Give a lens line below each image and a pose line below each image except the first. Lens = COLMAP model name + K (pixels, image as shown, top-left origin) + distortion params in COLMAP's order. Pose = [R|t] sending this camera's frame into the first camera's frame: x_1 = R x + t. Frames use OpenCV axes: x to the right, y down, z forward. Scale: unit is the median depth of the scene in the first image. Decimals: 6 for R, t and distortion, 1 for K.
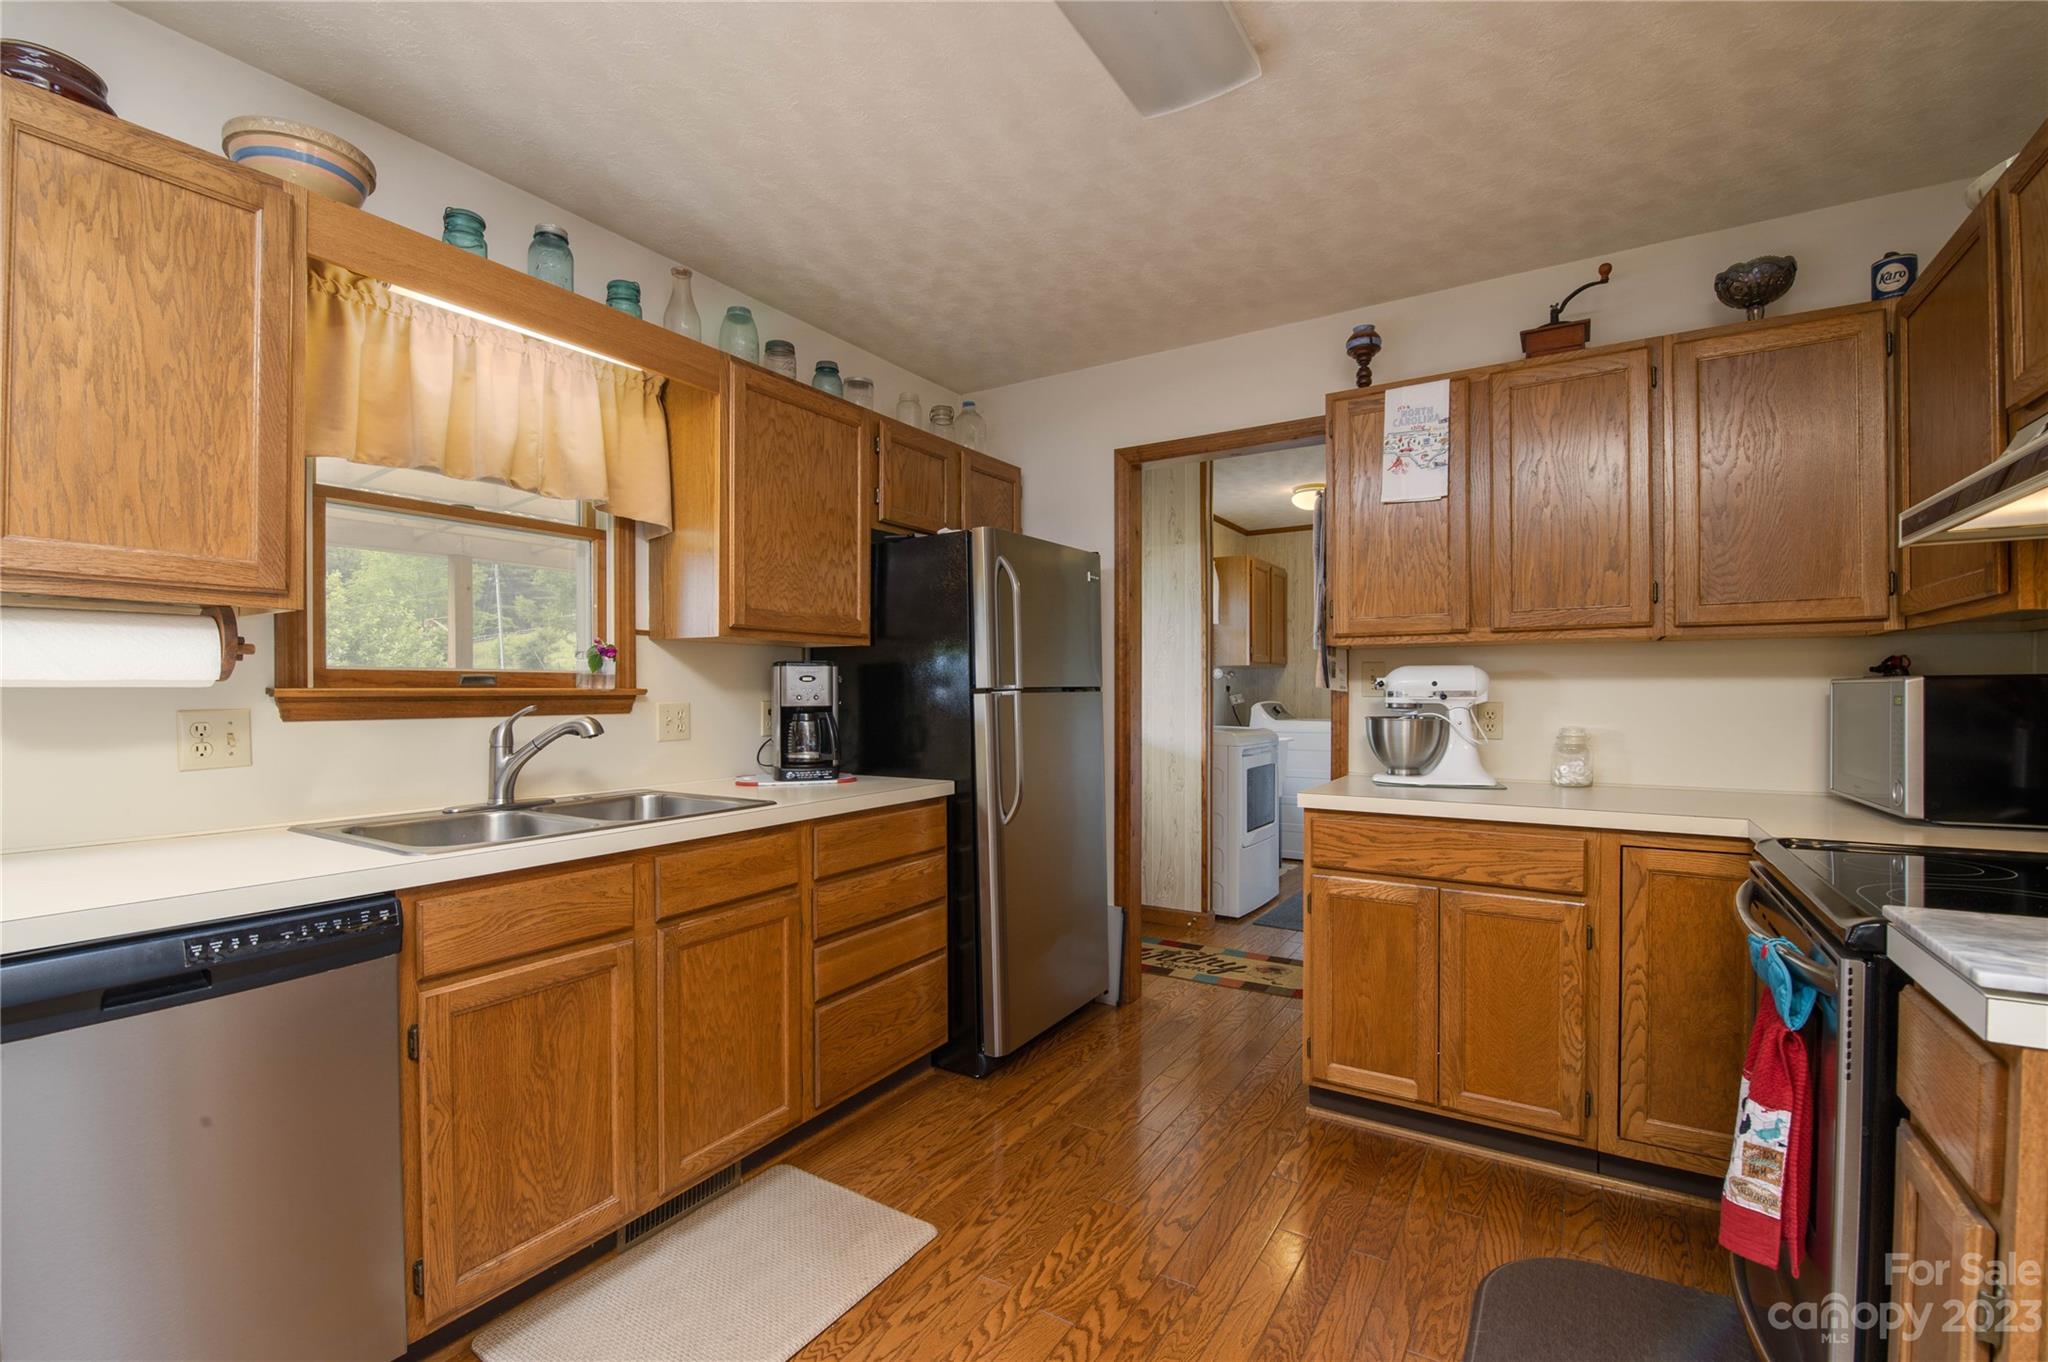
lens RADIAL K [[895.0, 0, 1010.5], [0, 895.0, 697.9], [0, 0, 1]] dist [-0.013204, -0.002767]
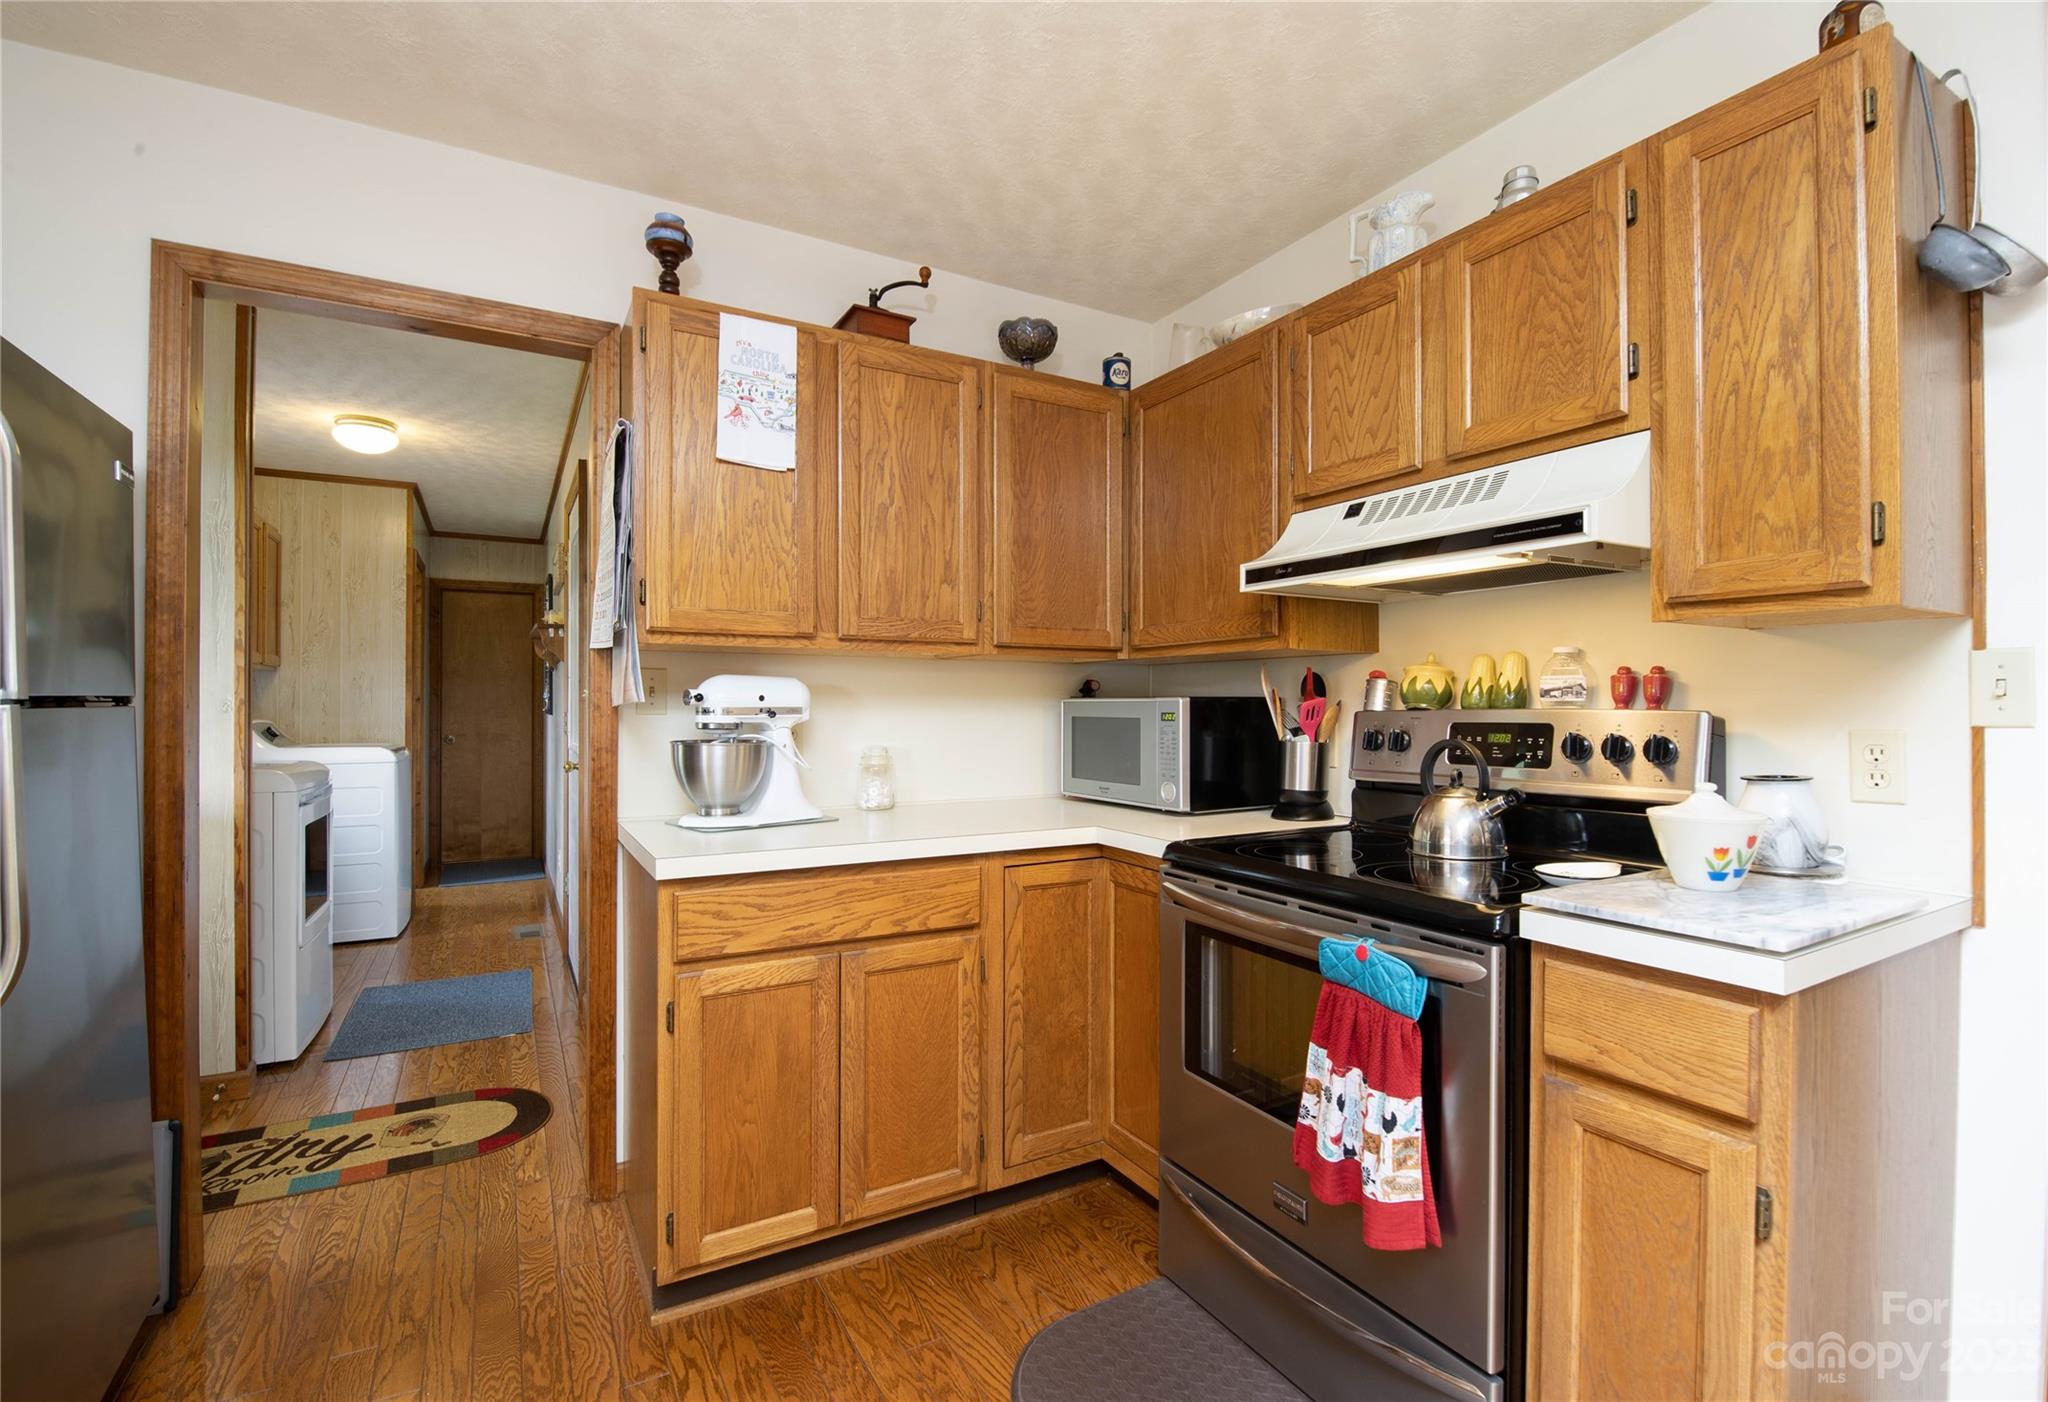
lens RADIAL K [[918.0, 0, 1027.6], [0, 918.0, 705.8], [0, 0, 1]] dist [-0.008111, -0.003121]
pose [[0.454662, 0.003371, 0.890657, -0.162055], [0.003225, 0.999980, -0.005431, -0.004022], [-0.890658, 0.005341, 0.454642, 0.428075]]
